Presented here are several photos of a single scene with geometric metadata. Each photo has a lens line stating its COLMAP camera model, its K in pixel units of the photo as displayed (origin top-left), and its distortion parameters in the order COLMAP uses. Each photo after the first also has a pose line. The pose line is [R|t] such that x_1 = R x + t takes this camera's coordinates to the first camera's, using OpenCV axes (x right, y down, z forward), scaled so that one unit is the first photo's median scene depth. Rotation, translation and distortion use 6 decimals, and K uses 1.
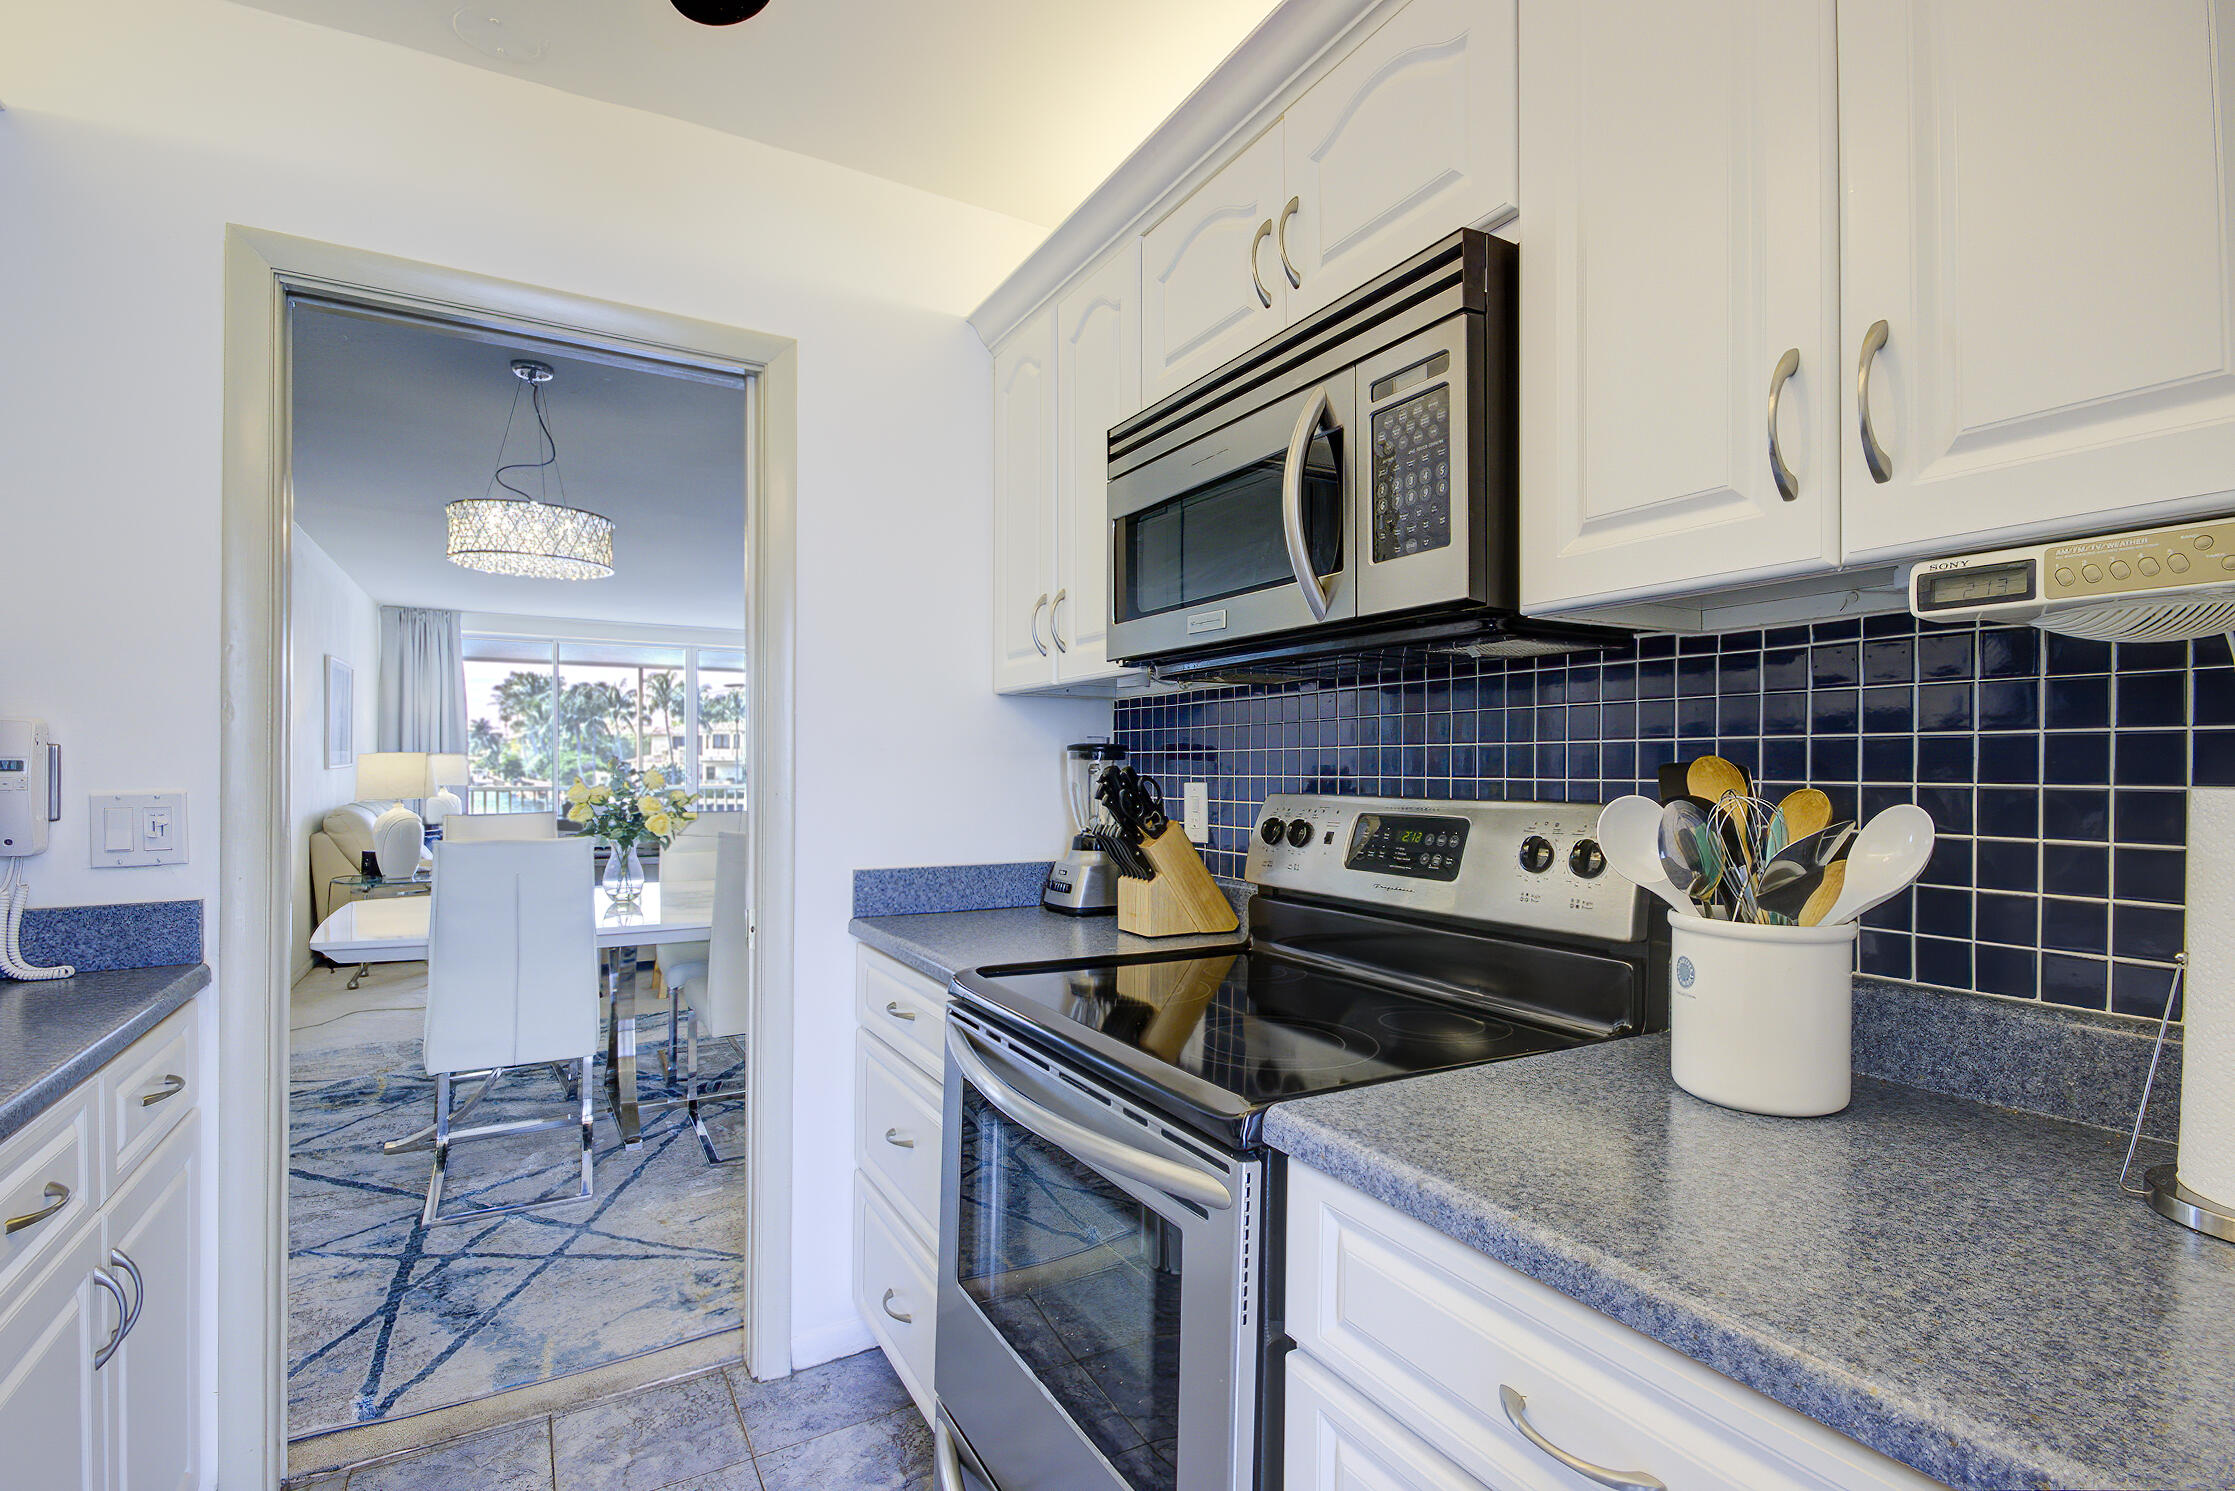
lens RADIAL K [[1057.7, 0, 1127.1], [0, 1057.7, 761.9], [0, 0, 1]] dist [0.003356, 0.000685]
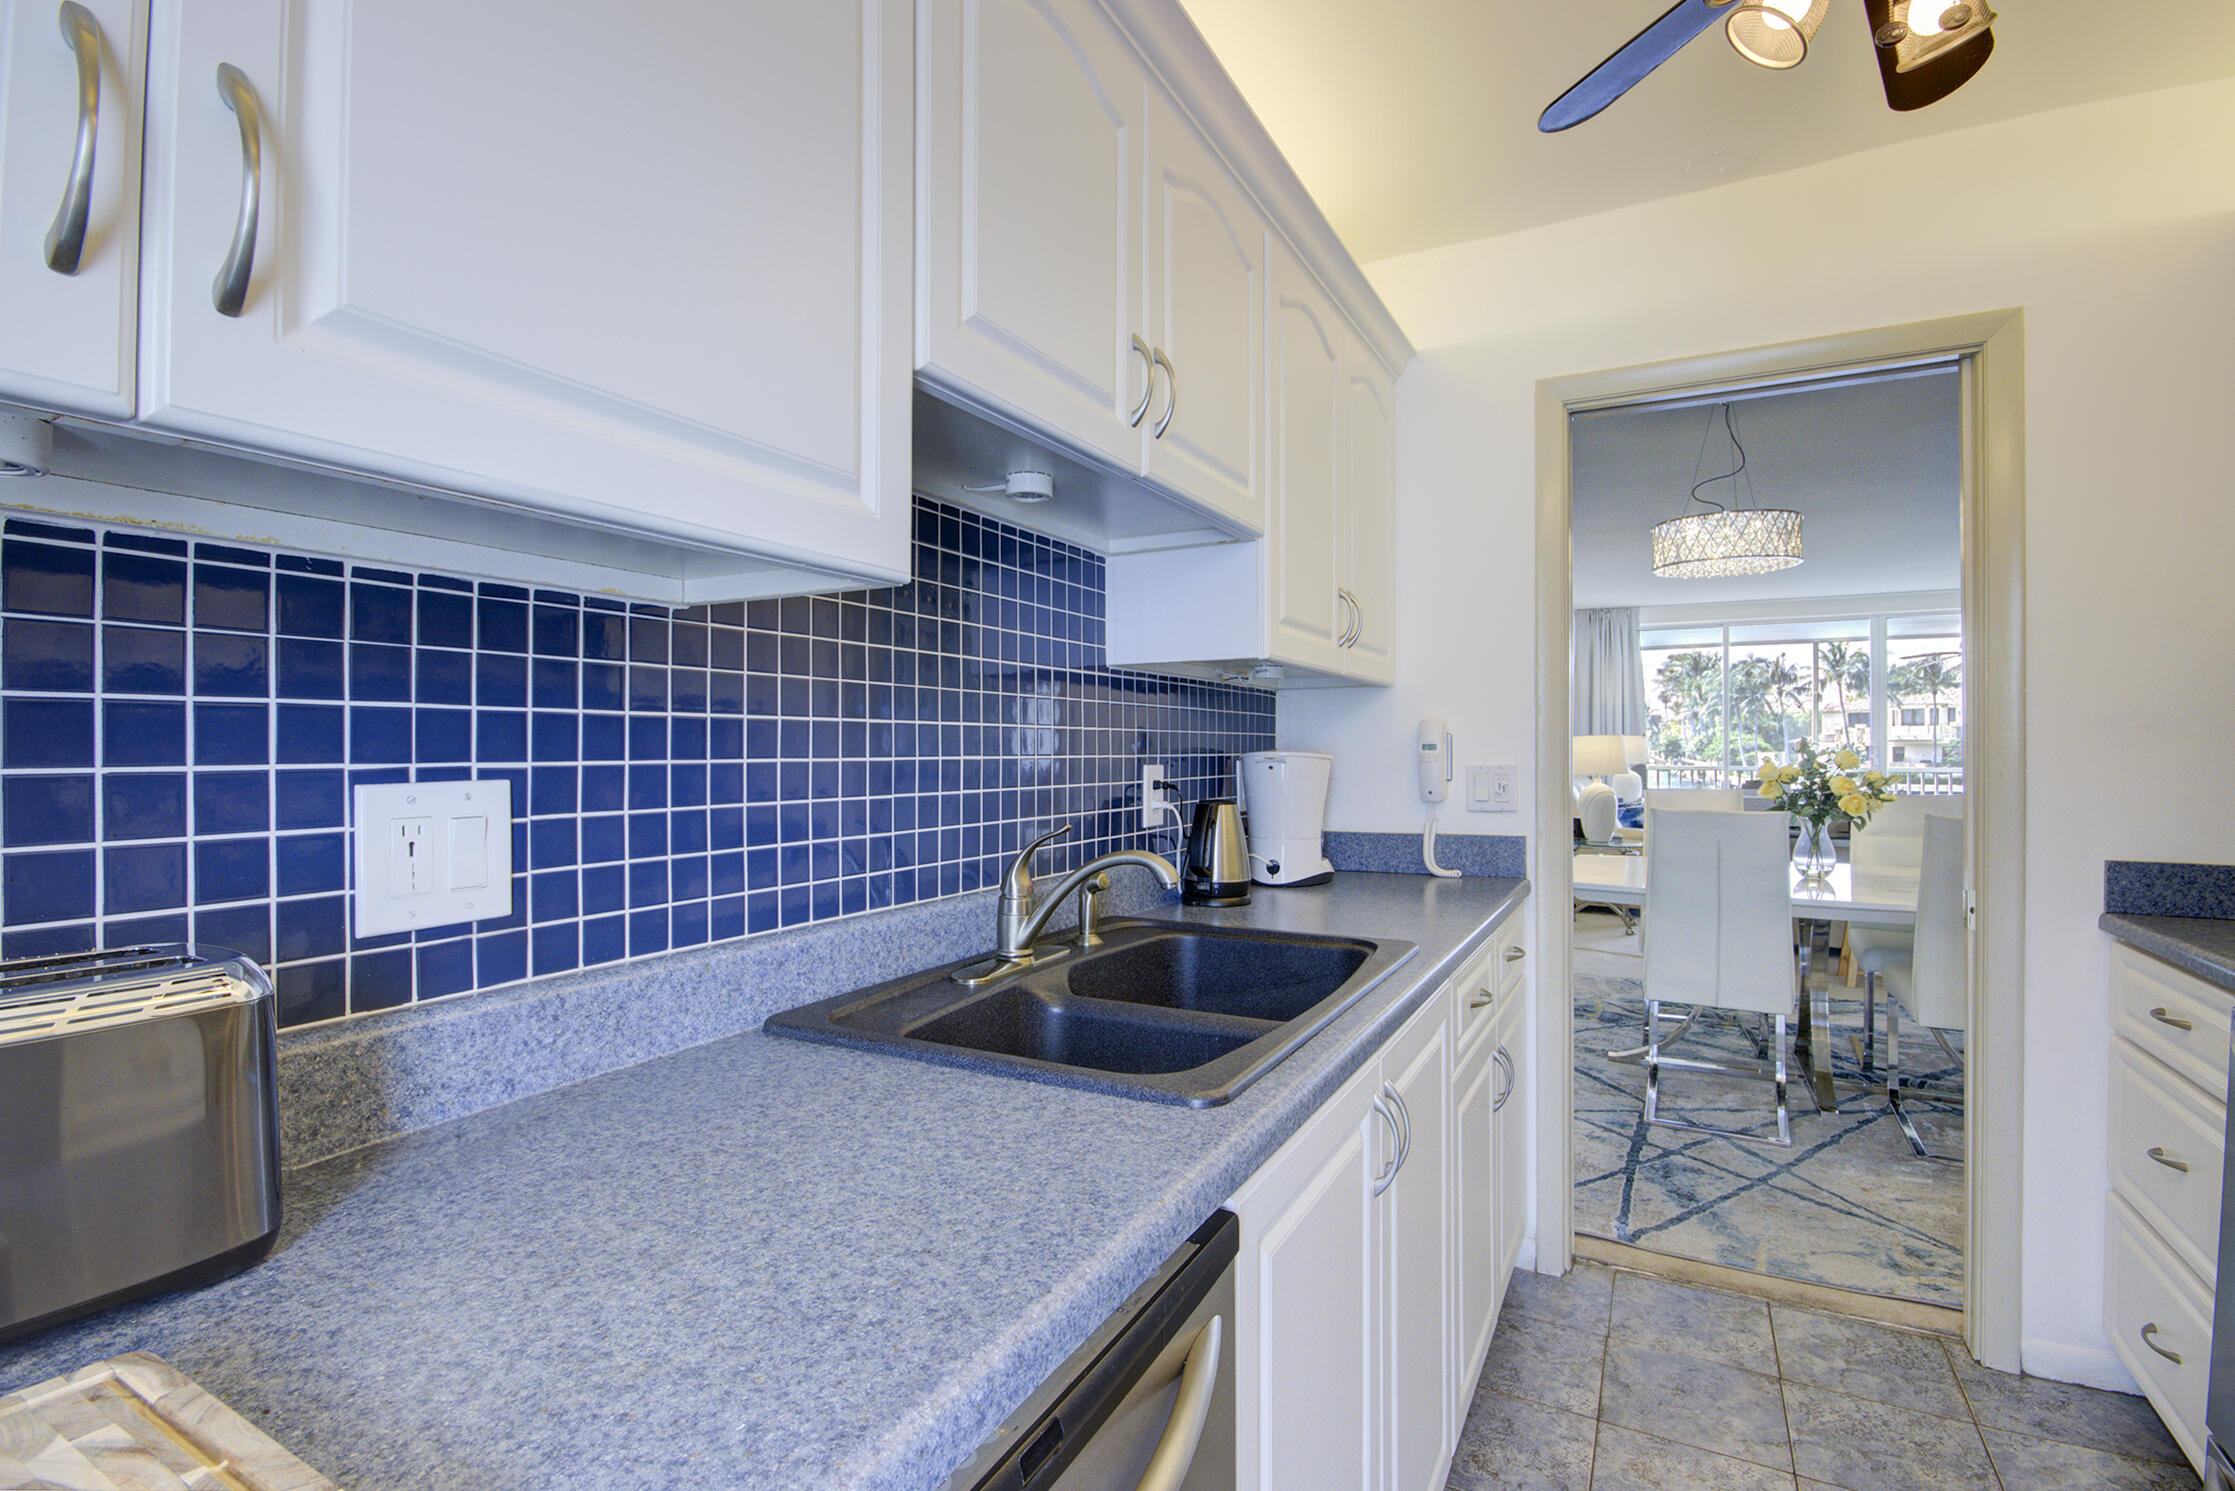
lens RADIAL K [[1052.6, 0, 1117.5], [0, 1052.6, 745.5], [0, 0, 1]] dist [0.034651, -0.025501]
pose [[0.534467, -0.004004, -0.845180, 0.044035], [0.006538, 0.999978, -0.000603, -0.000819], [0.845164, -0.005204, 0.534482, -0.148411]]
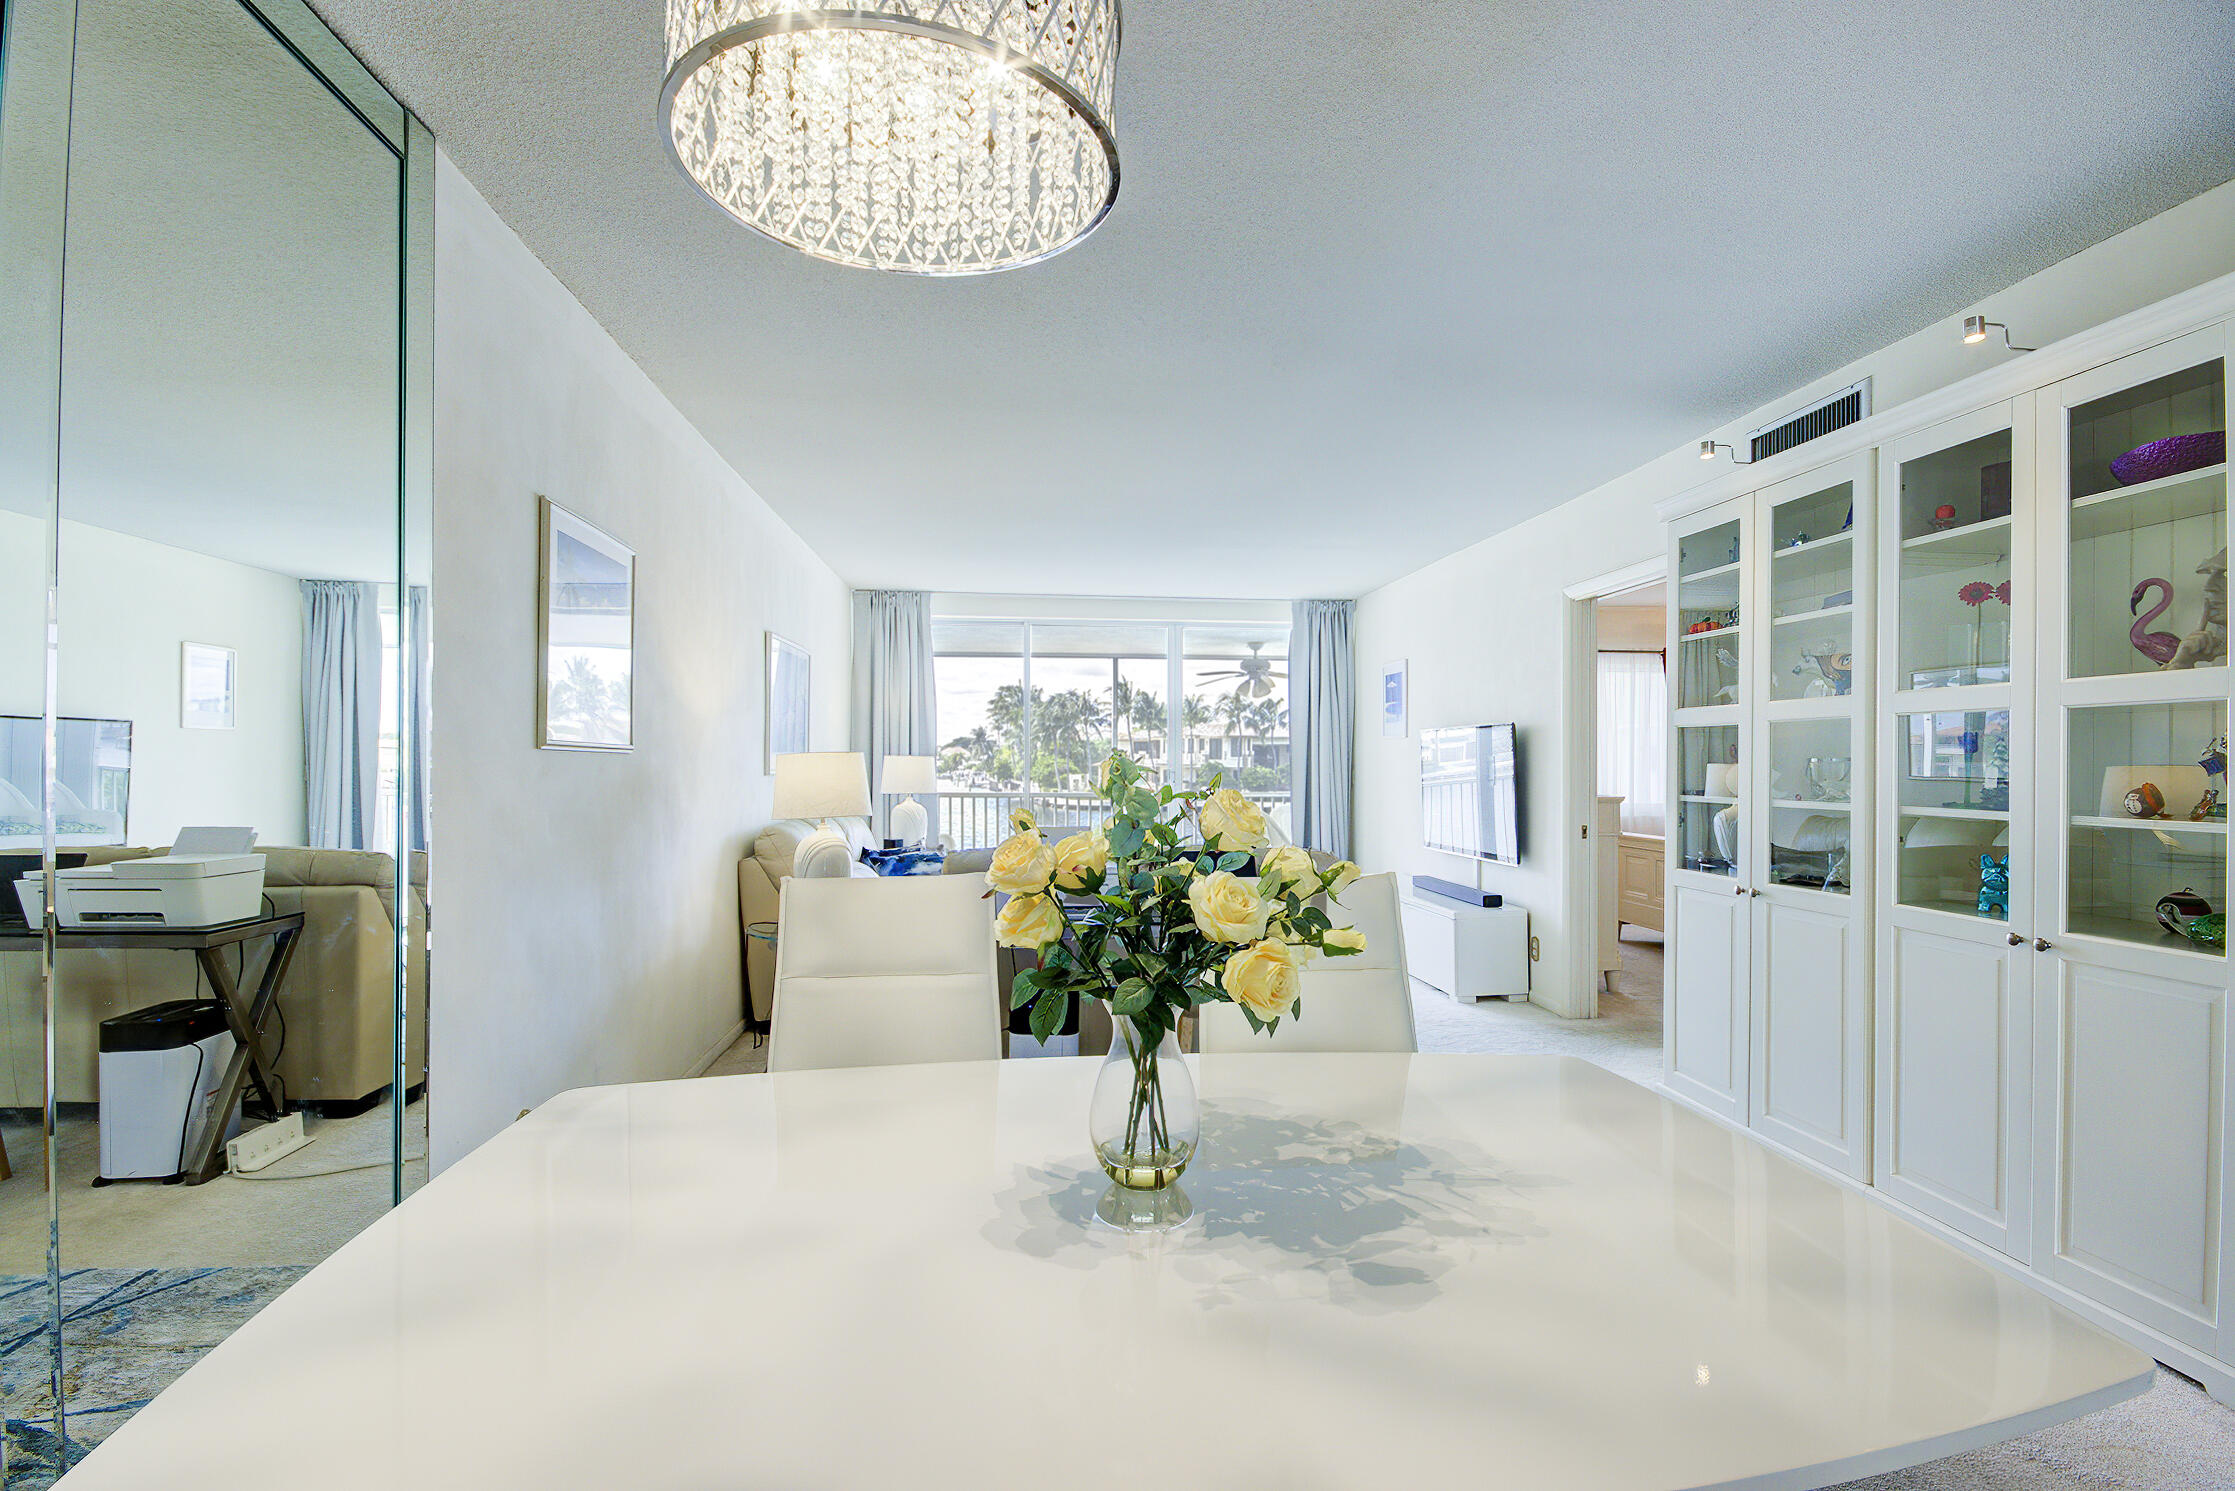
lens RADIAL K [[1052.6, 0, 1117.5], [0, 1052.6, 745.5], [0, 0, 1]] dist [0.034651, -0.025501]
pose [[0.913352, -0.008622, -0.407080, -0.376502], [0.000942, 0.999818, -0.019062, -0.000484], [0.407170, 0.017027, 0.913193, 0.749199]]
